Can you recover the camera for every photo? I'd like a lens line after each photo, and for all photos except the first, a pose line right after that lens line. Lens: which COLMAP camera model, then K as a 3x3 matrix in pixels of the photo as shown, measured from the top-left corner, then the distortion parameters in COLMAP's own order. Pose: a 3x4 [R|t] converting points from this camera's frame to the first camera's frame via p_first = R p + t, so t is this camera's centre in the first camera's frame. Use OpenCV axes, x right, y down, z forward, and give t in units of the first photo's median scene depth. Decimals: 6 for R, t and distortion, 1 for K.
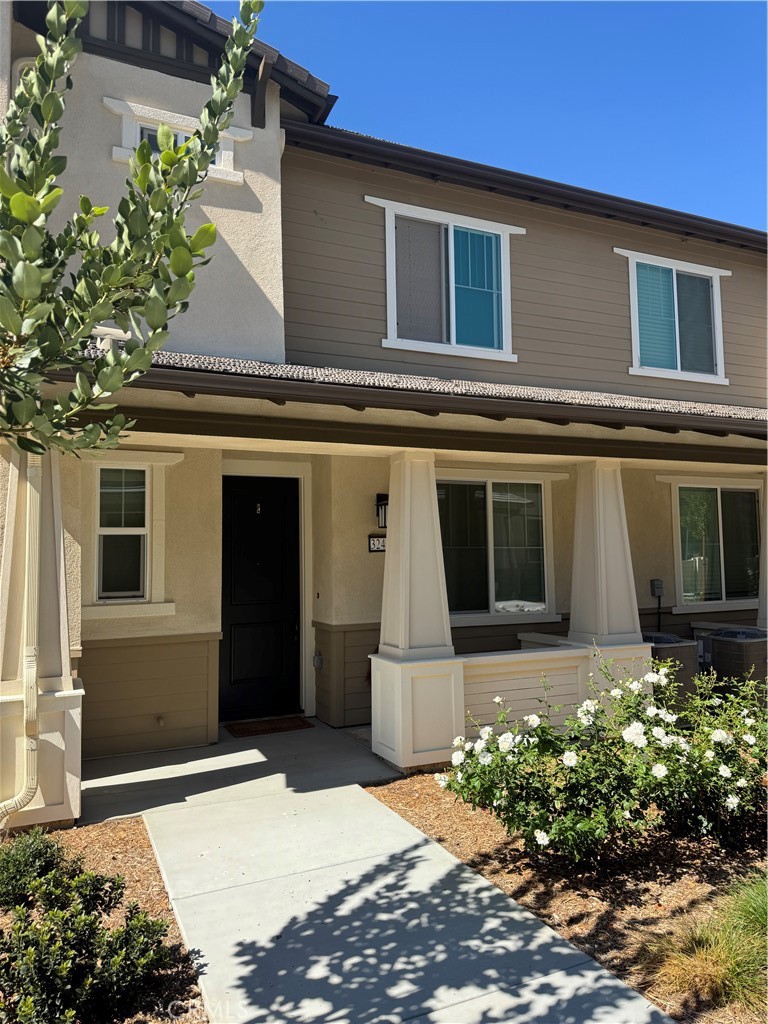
lens RADIAL K [[726.1, 0, 384.0], [0, 726.1, 512.0], [0, 0, 1]] dist [0.059111, -0.069612]
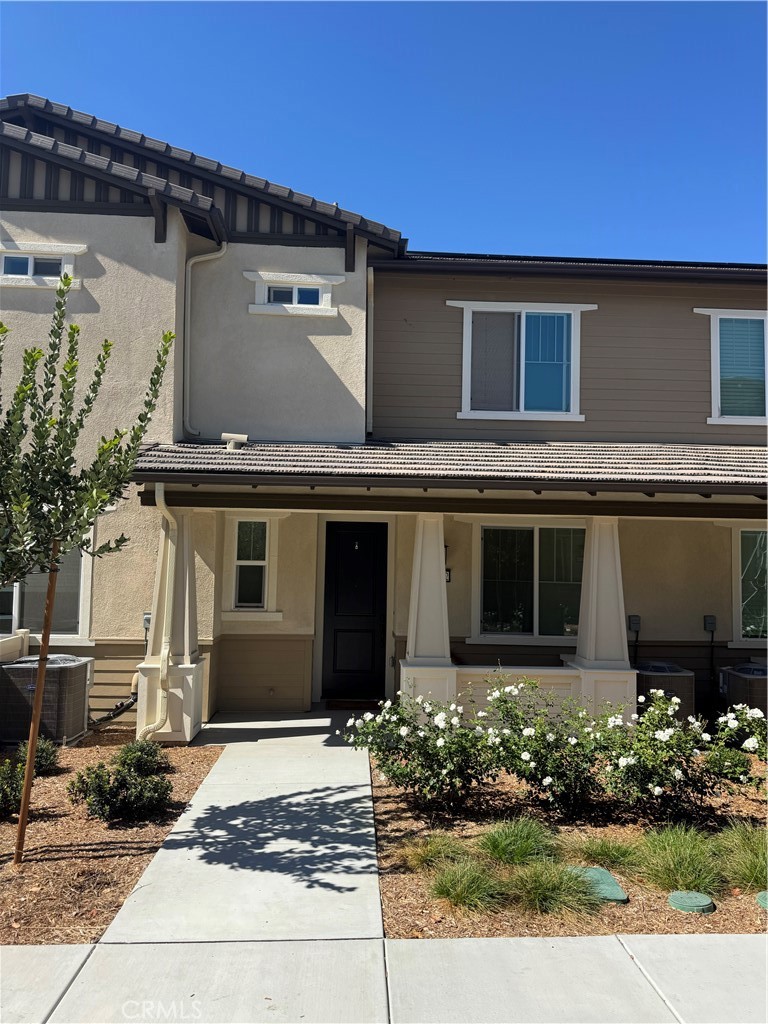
lens RADIAL K [[715.7, 0, 379.6], [0, 715.7, 518.4], [0, 0, 1]] dist [0.110486, -0.199982]
pose [[0.930700, 0.013223, -0.365544, 0.417879], [-0.010749, 0.999904, 0.008800, -0.079194], [0.365625, -0.004261, 0.930752, -0.269731]]
